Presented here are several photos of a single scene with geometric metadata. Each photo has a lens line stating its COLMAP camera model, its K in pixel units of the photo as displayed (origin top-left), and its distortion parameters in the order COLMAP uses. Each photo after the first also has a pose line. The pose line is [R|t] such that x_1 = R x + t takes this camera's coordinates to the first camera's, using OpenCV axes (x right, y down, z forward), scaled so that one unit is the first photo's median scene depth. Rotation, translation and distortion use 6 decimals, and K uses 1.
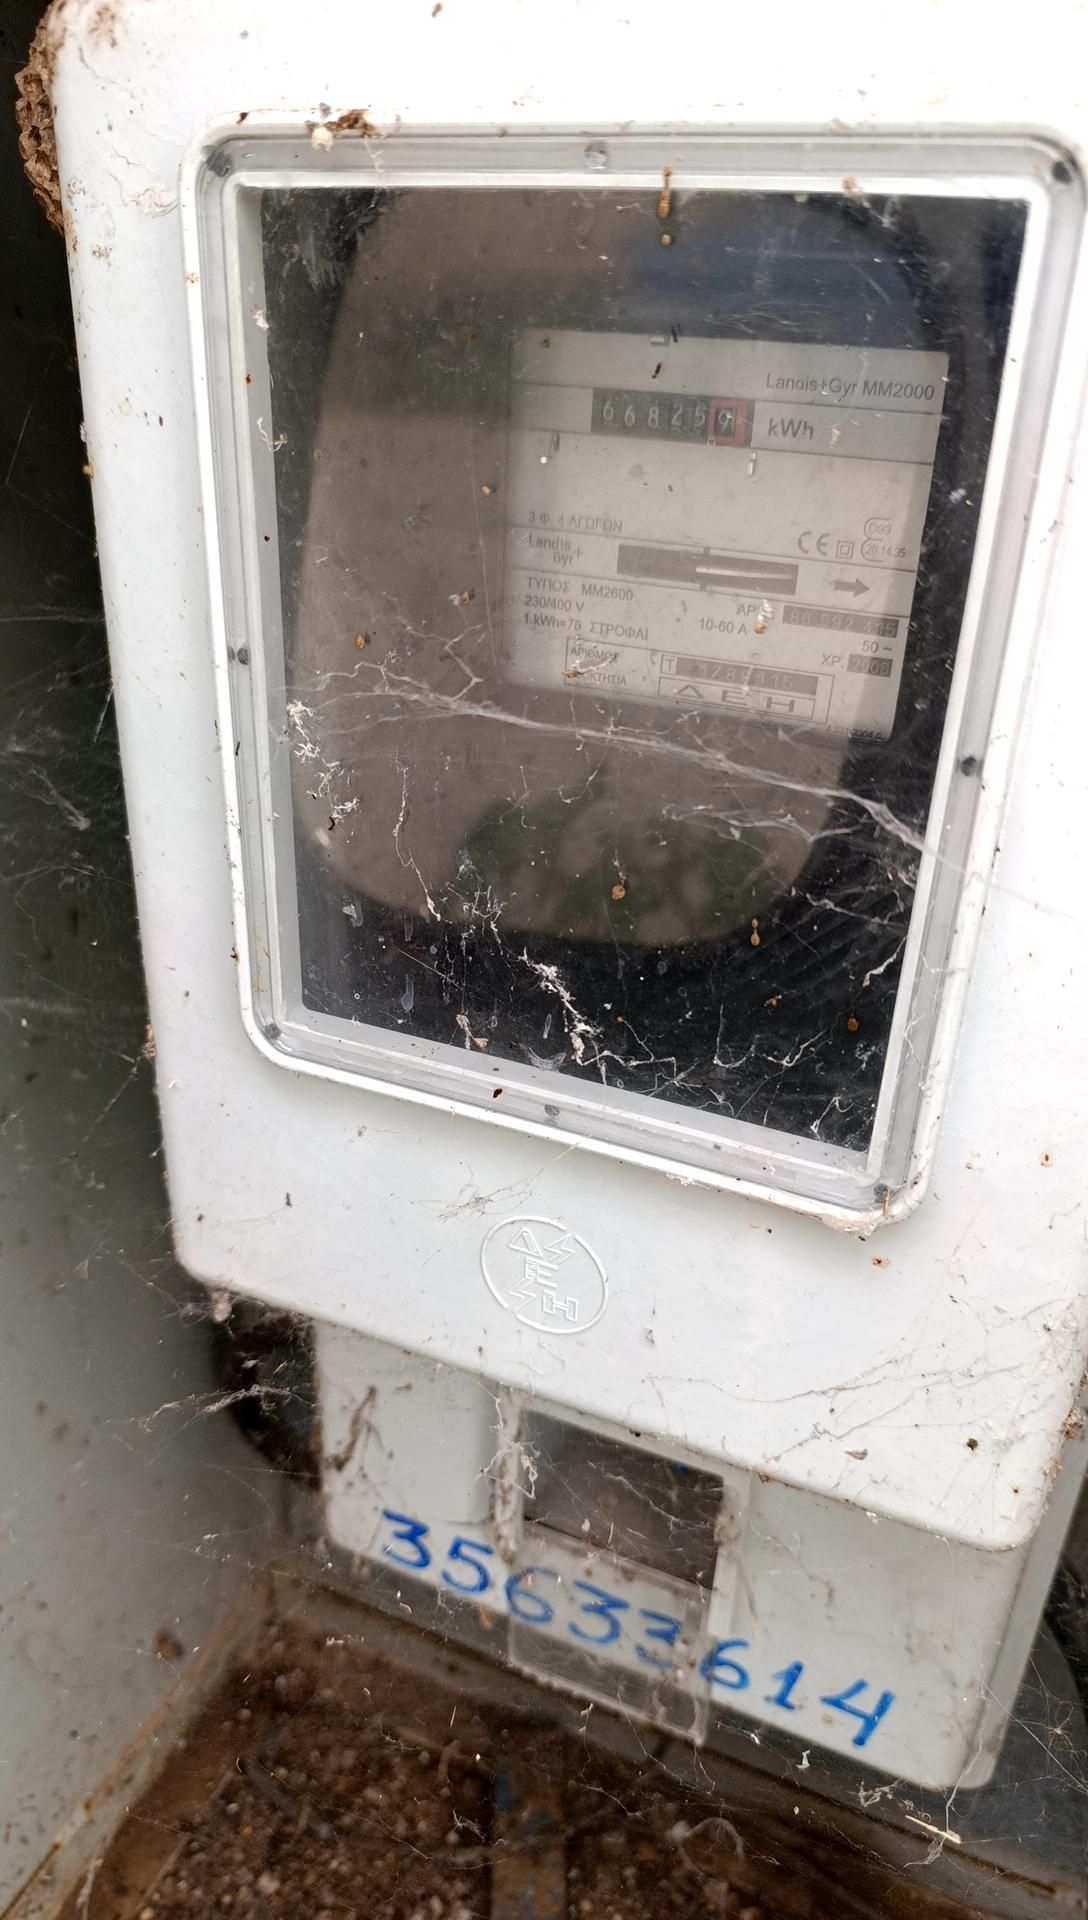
lens RADIAL K [[1350.9, 0, 544.0], [0, 1350.9, 960.0], [0, 0, 1]] dist [-0.034777, -0.006672]
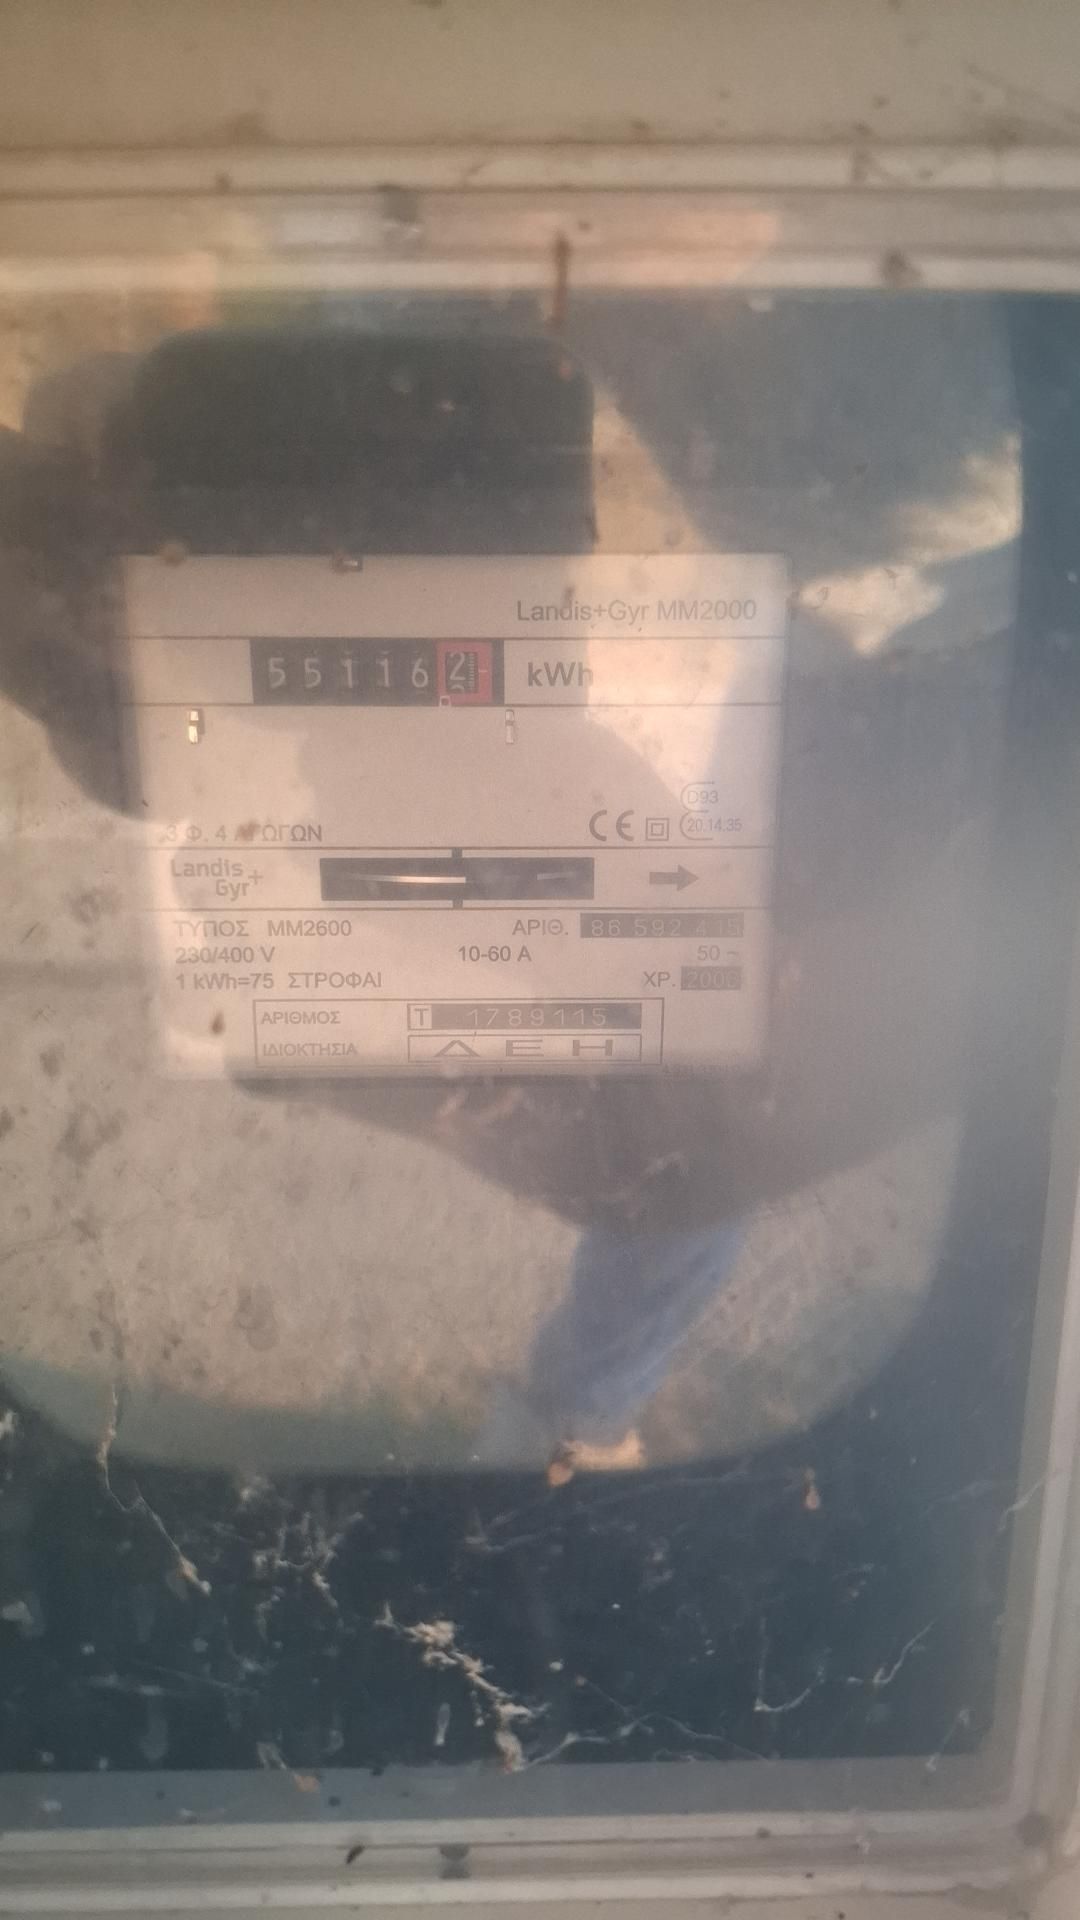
lens RADIAL K [[1267.8, 0, 540.0], [0, 1267.8, 960.0], [0, 0, 1]] dist [0.007211, -0.000963]
pose [[0.906526, -0.157397, 0.391711, -0.099518], [0.220073, 0.968033, -0.120335, -0.156411], [-0.360248, 0.195292, 0.912185, 0.384722]]
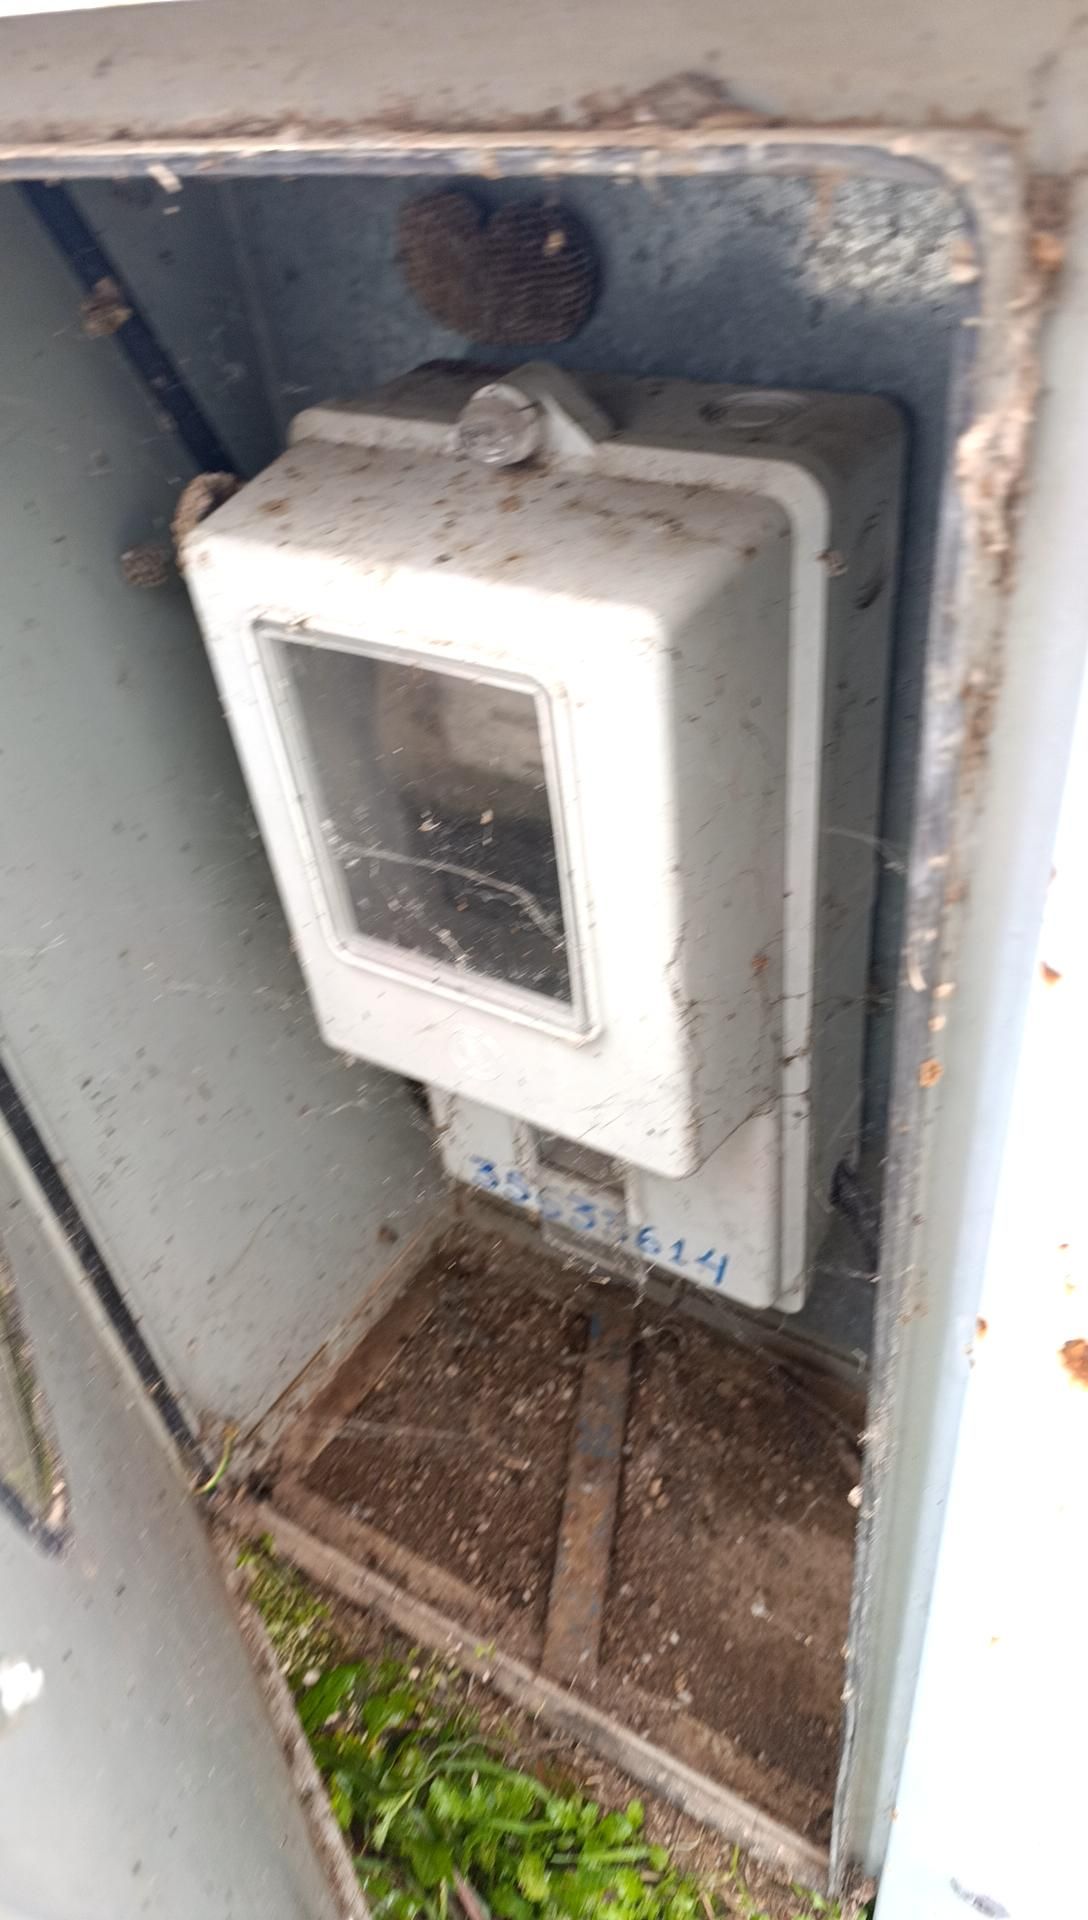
lens RADIAL K [[1350.9, 0, 544.0], [0, 1350.9, 960.0], [0, 0, 1]] dist [-0.034777, -0.006672]
pose [[0.980305, -0.010253, -0.197222, 0.503371], [0.058247, 0.969238, 0.239134, -0.394865], [0.188704, -0.245911, 0.950746, -0.927494]]
